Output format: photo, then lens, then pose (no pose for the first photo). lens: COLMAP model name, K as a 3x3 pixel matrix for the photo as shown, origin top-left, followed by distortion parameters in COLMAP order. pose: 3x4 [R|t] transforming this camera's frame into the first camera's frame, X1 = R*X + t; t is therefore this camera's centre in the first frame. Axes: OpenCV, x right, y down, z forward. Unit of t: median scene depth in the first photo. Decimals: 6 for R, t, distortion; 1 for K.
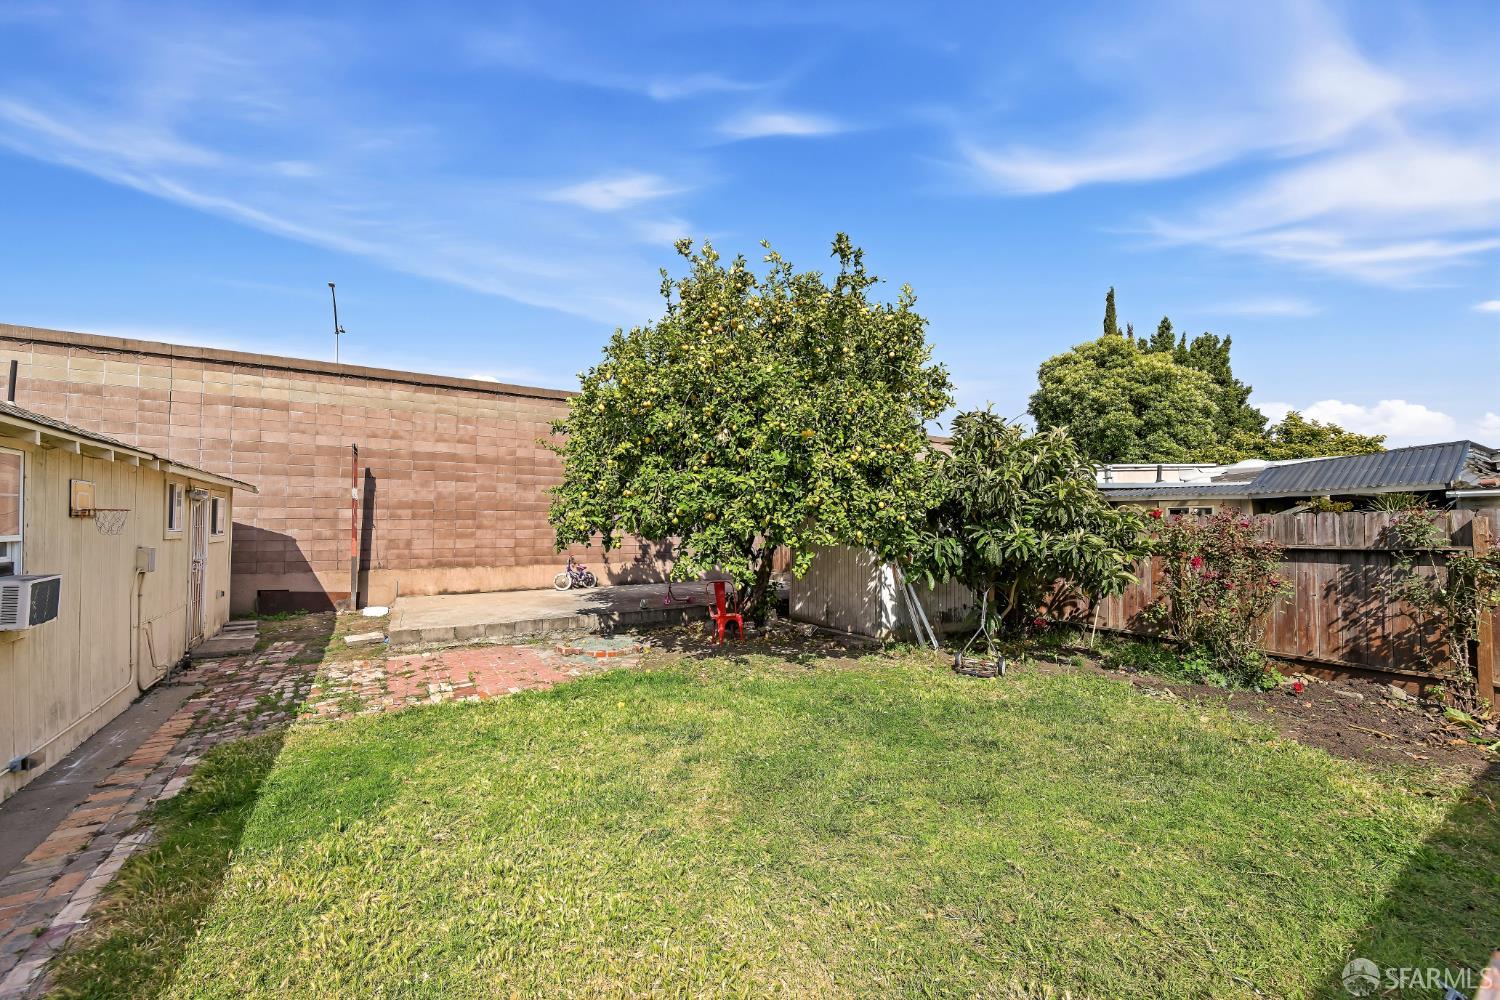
lens RADIAL K [[597.1, 0, 751.7], [0, 597.1, 510.2], [0, 0, 1]] dist [-0.001157, -0.000097]
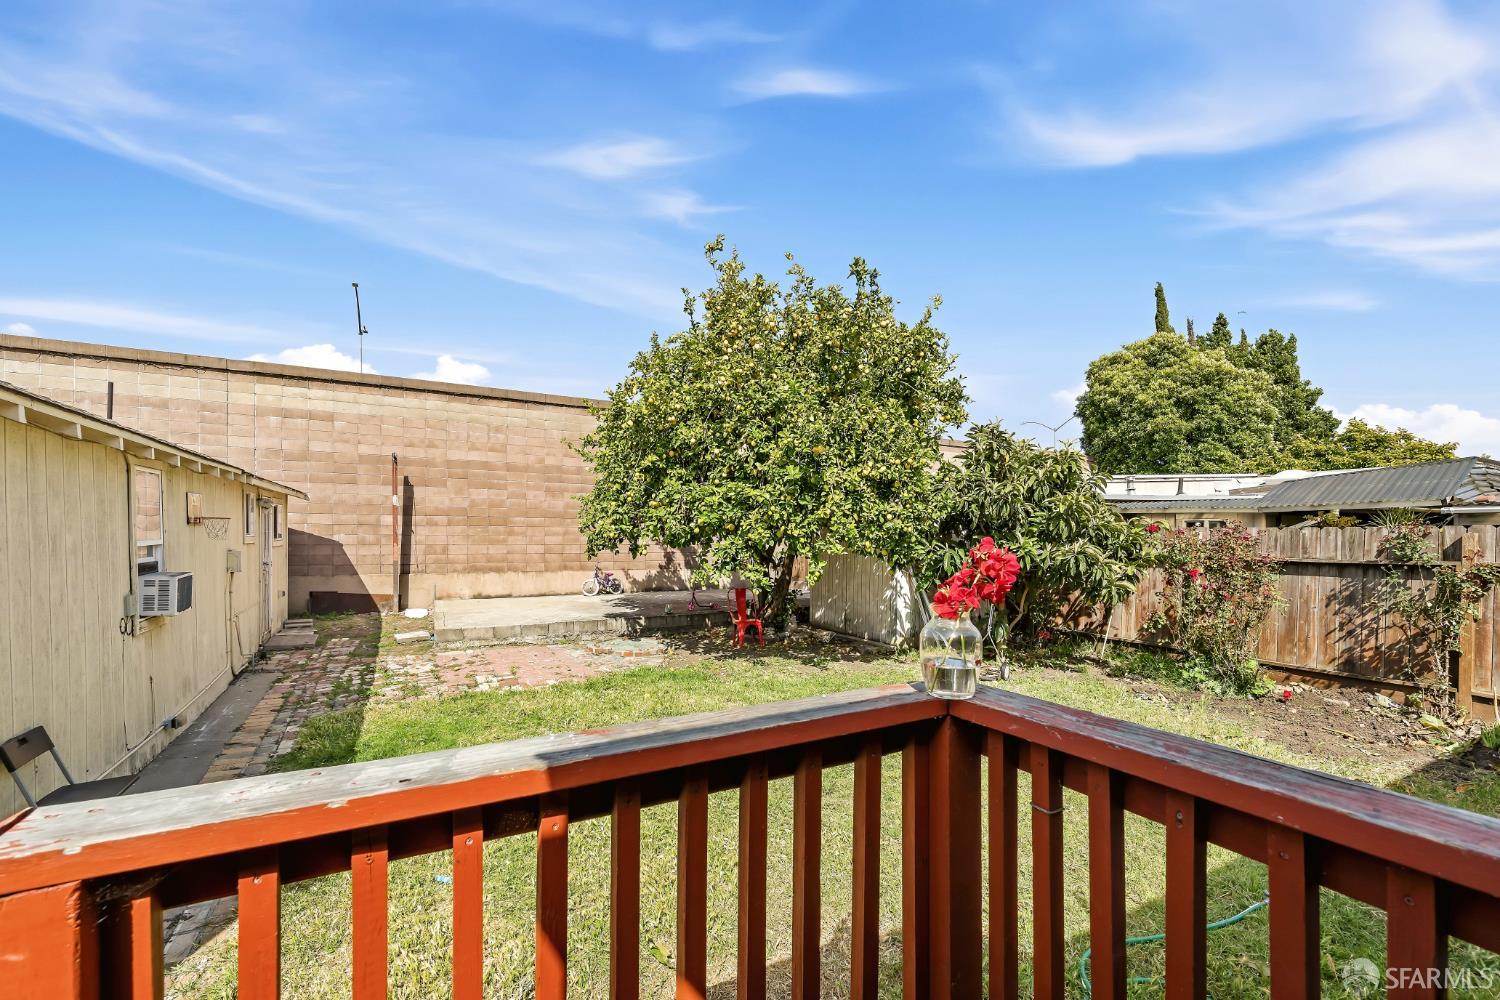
lens RADIAL K [[630.7, 0, 746.4], [0, 630.7, 530.2], [0, 0, 1]] dist [-0.000319, -0.000061]
pose [[0.998309, 0.007338, -0.057673, 0.025518], [-0.006090, 0.999744, 0.021790, -0.007520], [0.057818, -0.021402, 0.998098, -0.125795]]
